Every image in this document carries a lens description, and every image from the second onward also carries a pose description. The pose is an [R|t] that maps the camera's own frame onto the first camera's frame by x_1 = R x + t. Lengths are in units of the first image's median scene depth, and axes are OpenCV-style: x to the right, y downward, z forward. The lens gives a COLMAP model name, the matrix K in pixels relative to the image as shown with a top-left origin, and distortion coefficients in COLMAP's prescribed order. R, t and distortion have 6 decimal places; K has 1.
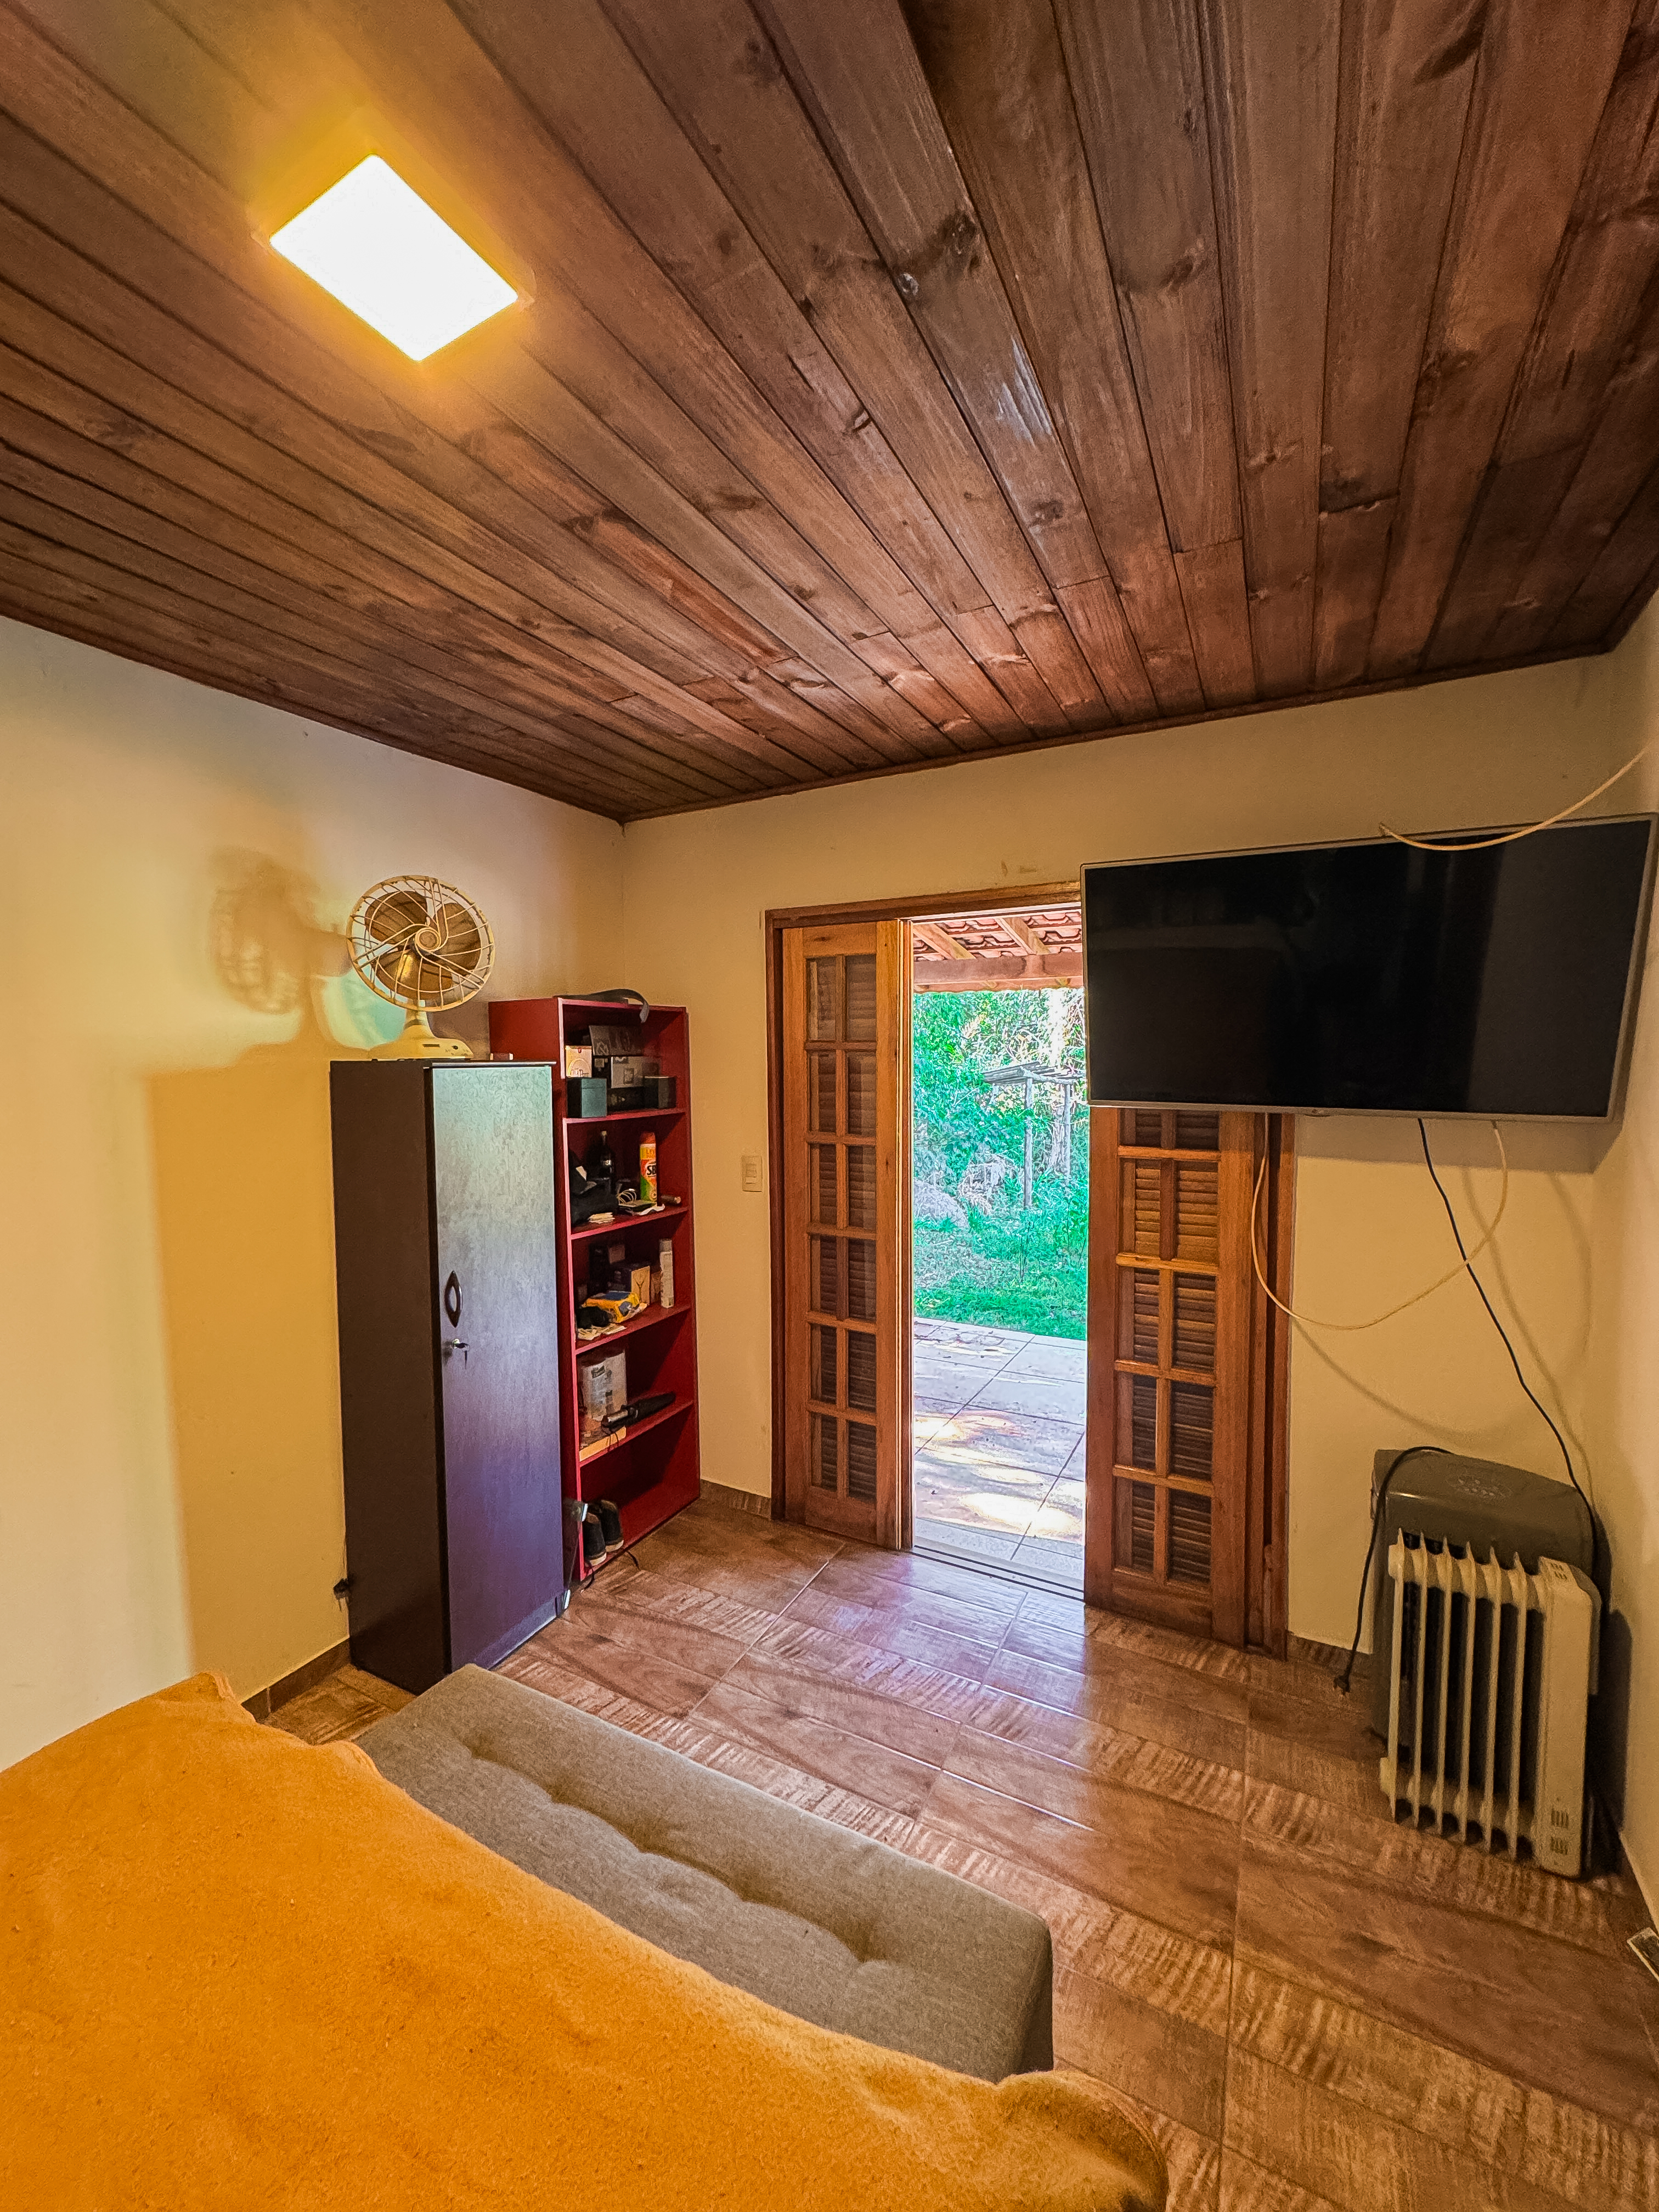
lens RADIAL K [[883.0, 0, 825.3], [0, 883.0, 1110.5], [0, 0, 1]] dist [-0.002406, -0.000044]
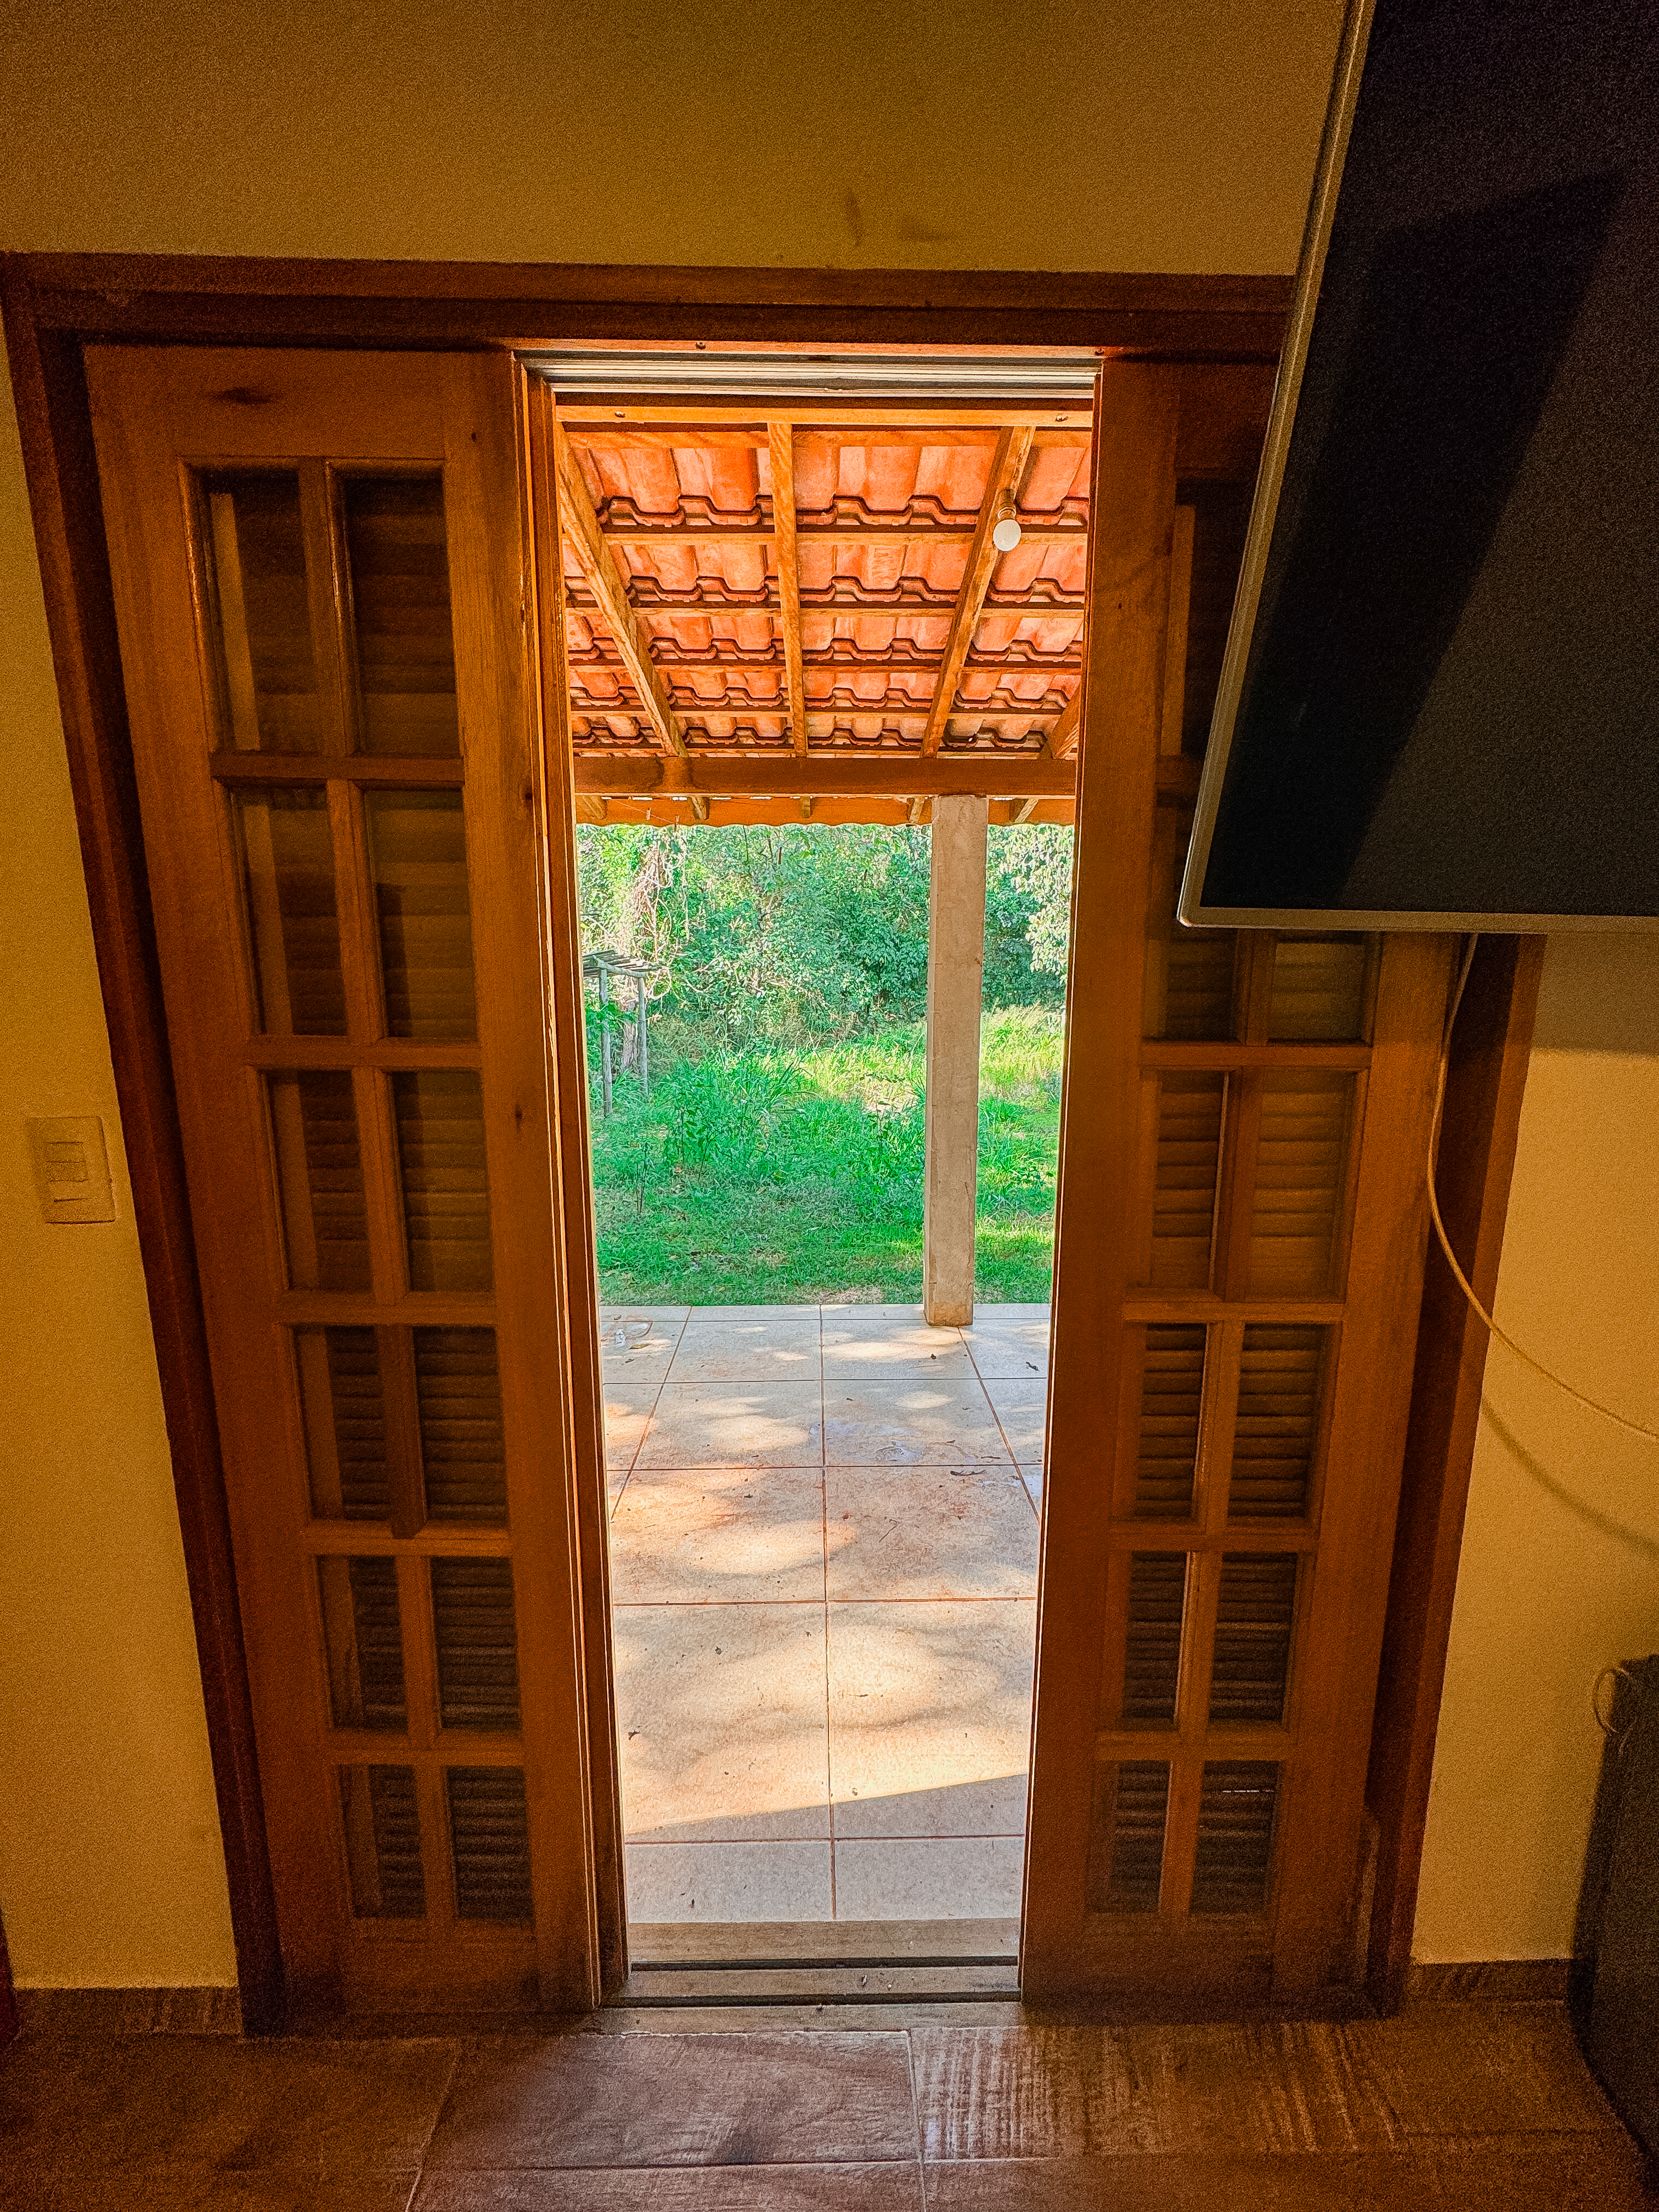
lens RADIAL K [[883.0, 0, 829.0], [0, 883.0, 1104.7], [0, 0, 1]] dist [-0.002406, -0.000044]
pose [[0.878481, -0.072922, 0.472180, 0.011849], [0.021499, 0.993316, 0.113405, 0.017253], [-0.477294, -0.089473, 0.874177, 0.609302]]
